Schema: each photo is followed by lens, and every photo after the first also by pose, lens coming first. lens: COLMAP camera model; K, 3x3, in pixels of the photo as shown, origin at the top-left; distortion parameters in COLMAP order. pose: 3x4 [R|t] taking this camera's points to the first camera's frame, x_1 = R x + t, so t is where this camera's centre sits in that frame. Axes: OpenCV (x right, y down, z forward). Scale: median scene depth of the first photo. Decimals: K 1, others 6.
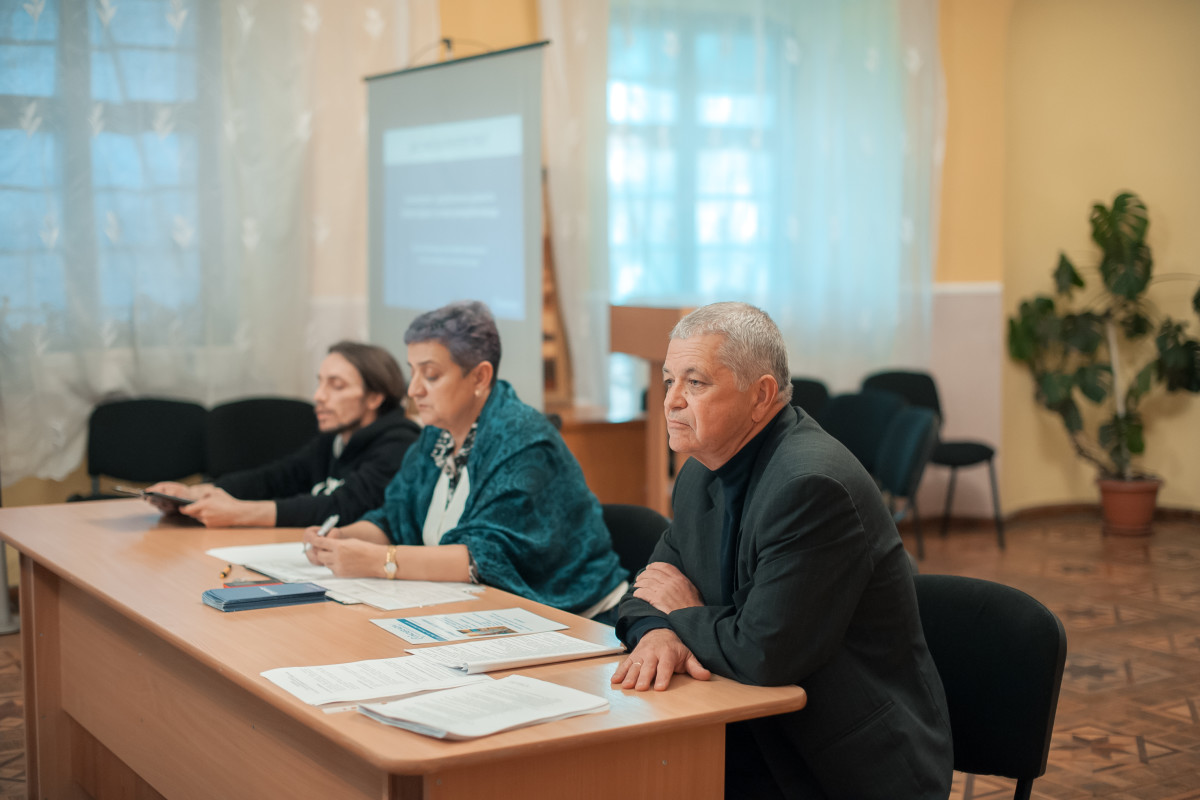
lens RADIAL K [[1752.6, 0, 600.0], [0, 1752.6, 400.0], [0, 0, 1]] dist [-0.181341, 0.049375]
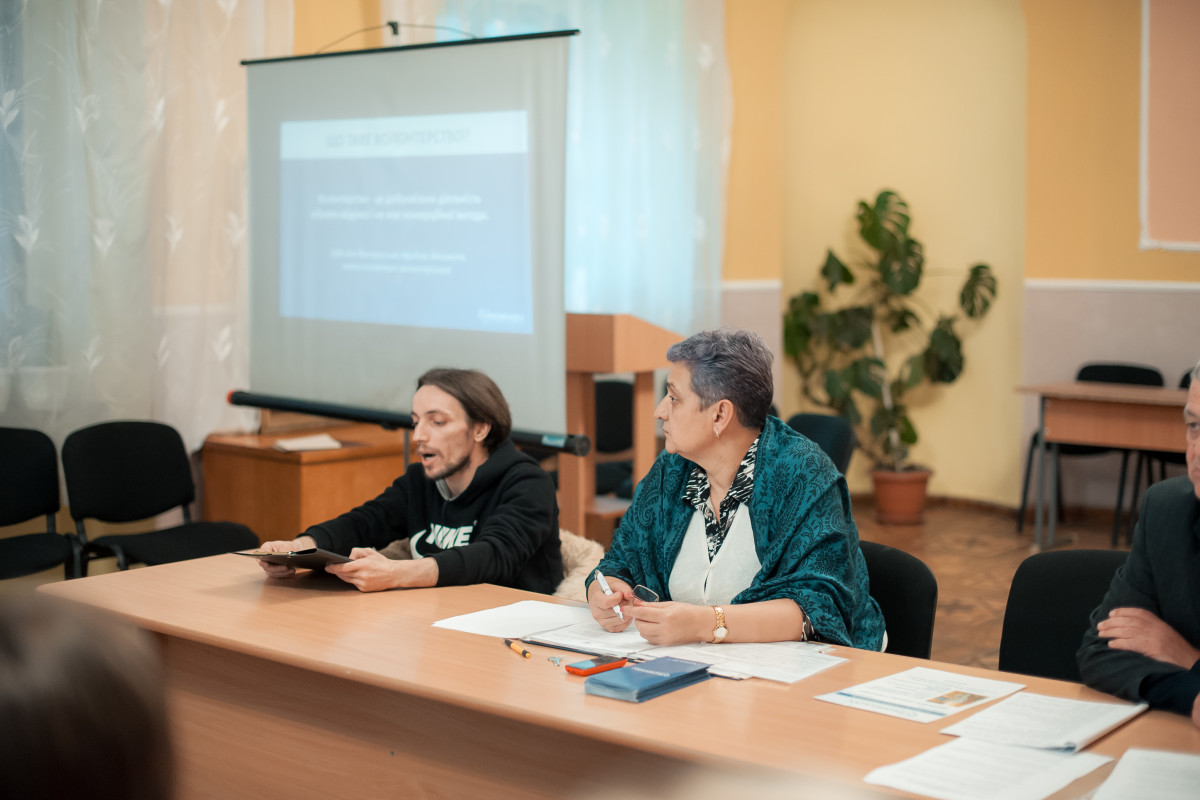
lens RADIAL K [[1752.6, 0, 600.0], [0, 1752.6, 400.0], [0, 0, 1]] dist [-0.181341, 0.049375]
pose [[0.942994, -0.030169, 0.331438, -0.260704], [0.026925, 0.999534, 0.014377, -0.019818], [-0.331717, -0.004634, 0.943367, 0.102881]]
